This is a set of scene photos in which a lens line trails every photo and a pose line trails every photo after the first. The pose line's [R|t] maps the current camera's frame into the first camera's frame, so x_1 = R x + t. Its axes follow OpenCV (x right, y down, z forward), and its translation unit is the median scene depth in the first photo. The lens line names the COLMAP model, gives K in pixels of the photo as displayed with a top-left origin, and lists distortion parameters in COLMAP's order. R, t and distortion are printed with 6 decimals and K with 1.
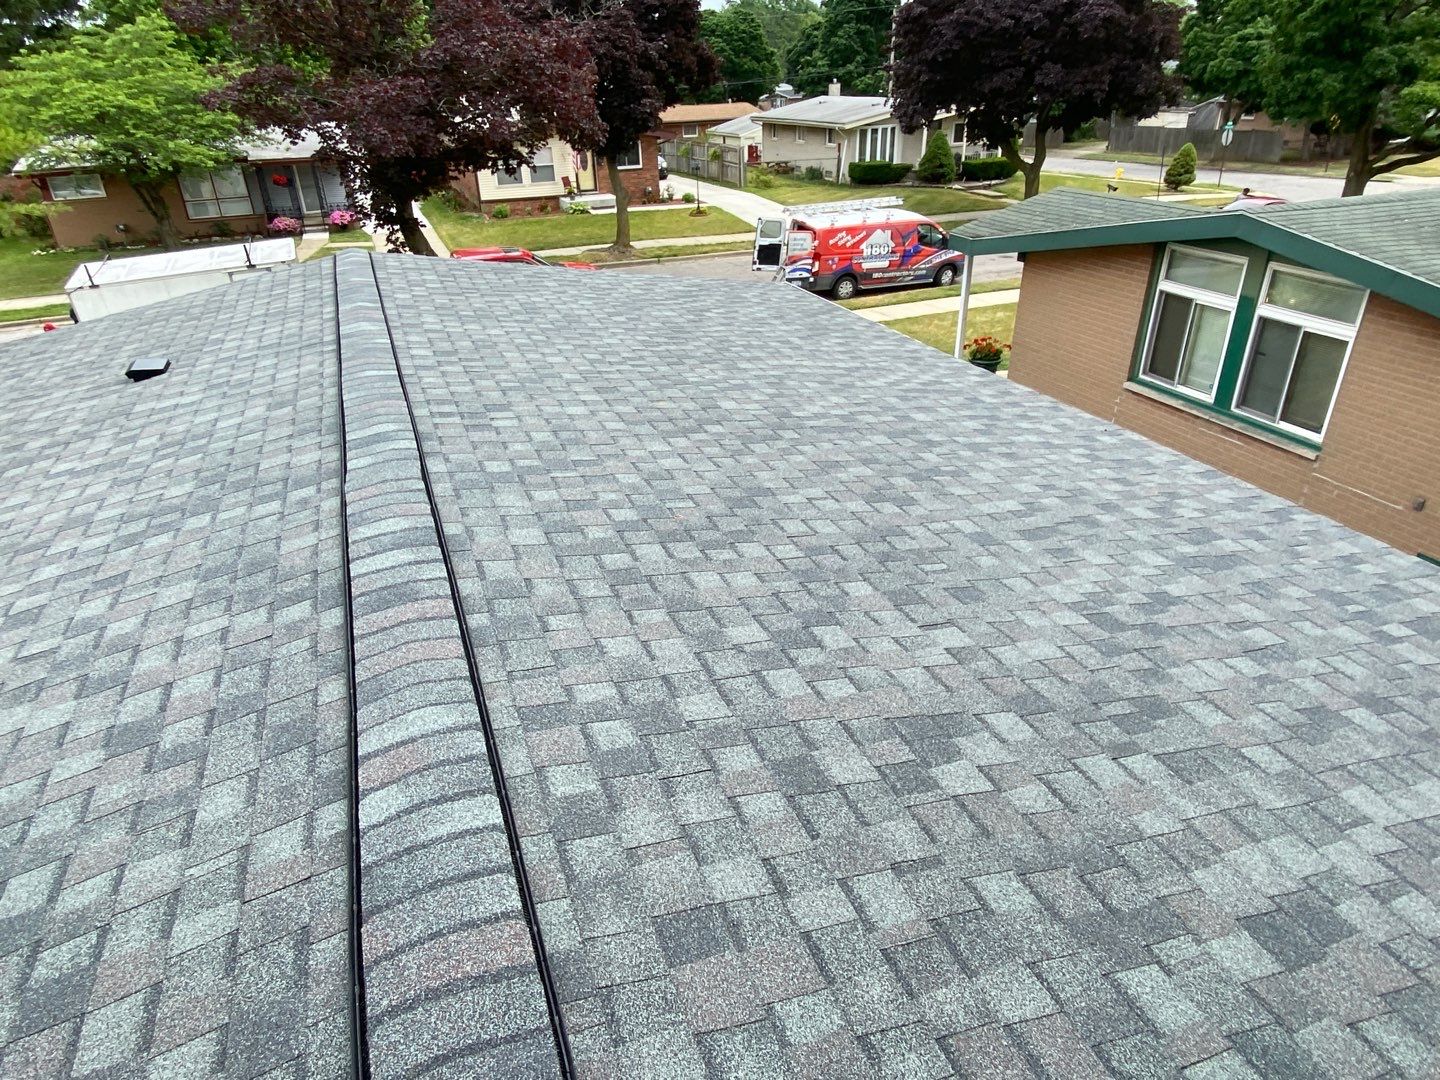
lens RADIAL K [[870.0, 0, 720.0], [0, 870.0, 540.0], [0, 0, 1]] dist [0.036323, -0.033750]
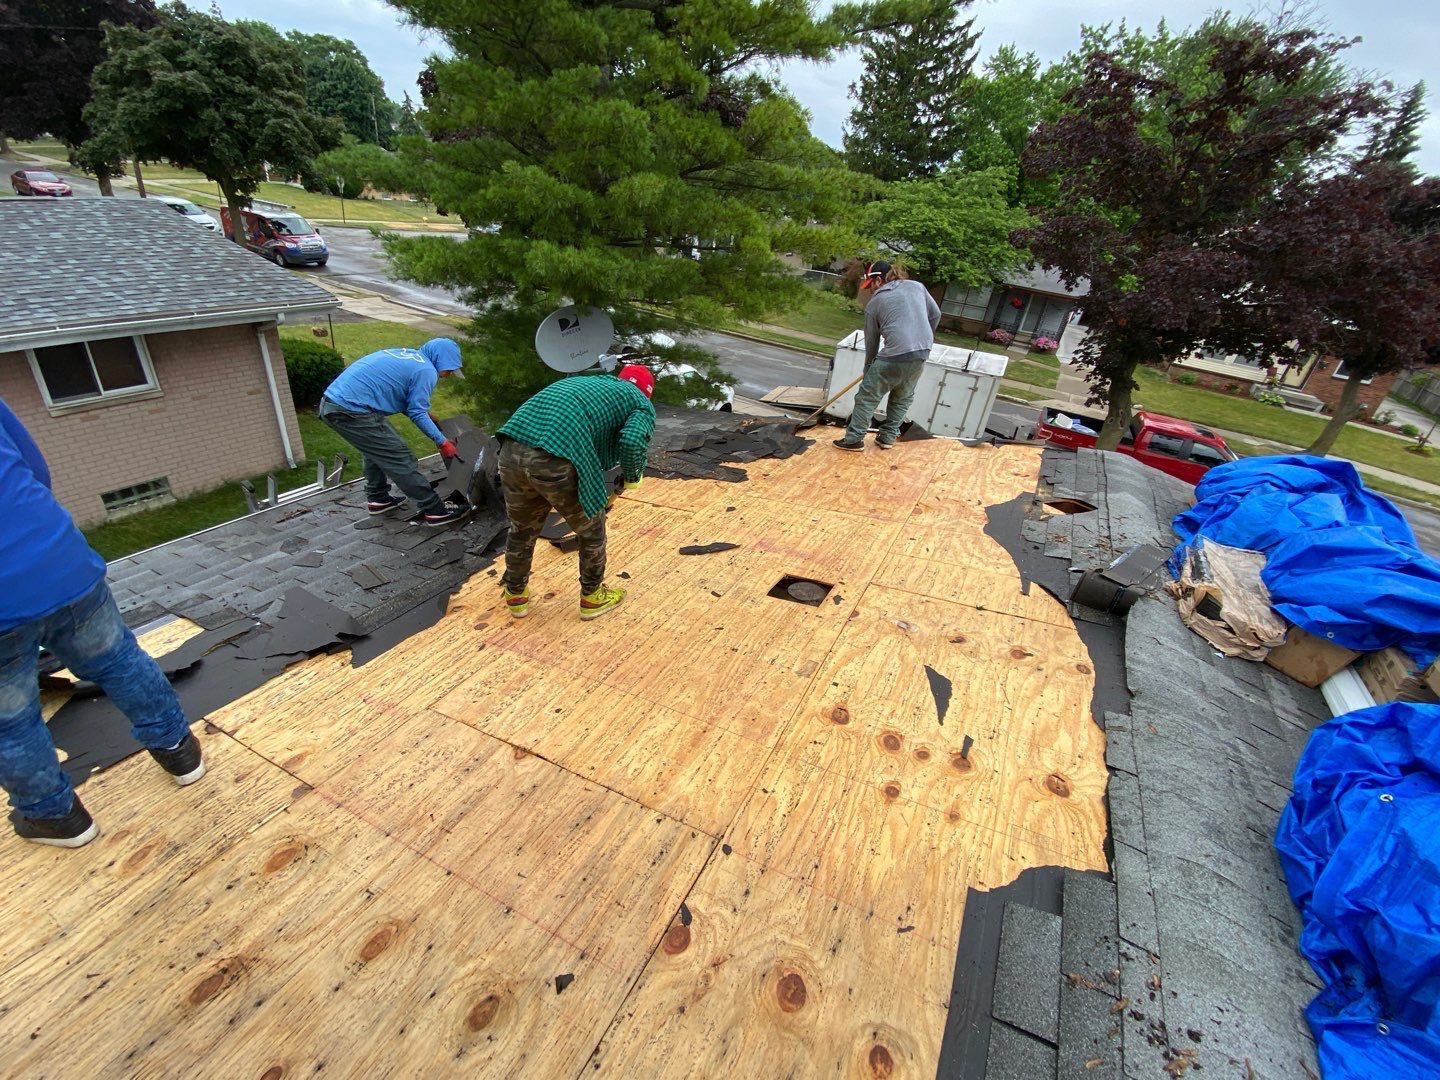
lens RADIAL K [[590.4, 0, 720.0], [0, 590.4, 540.0], [0, 0, 1]] dist [0.008454, -0.016398]
pose [[0.637364, 0.484106, -0.599507, -0.083633], [-0.482915, 0.857219, 0.178800, -0.052914], [0.600467, 0.175550, 0.780142, 0.115763]]
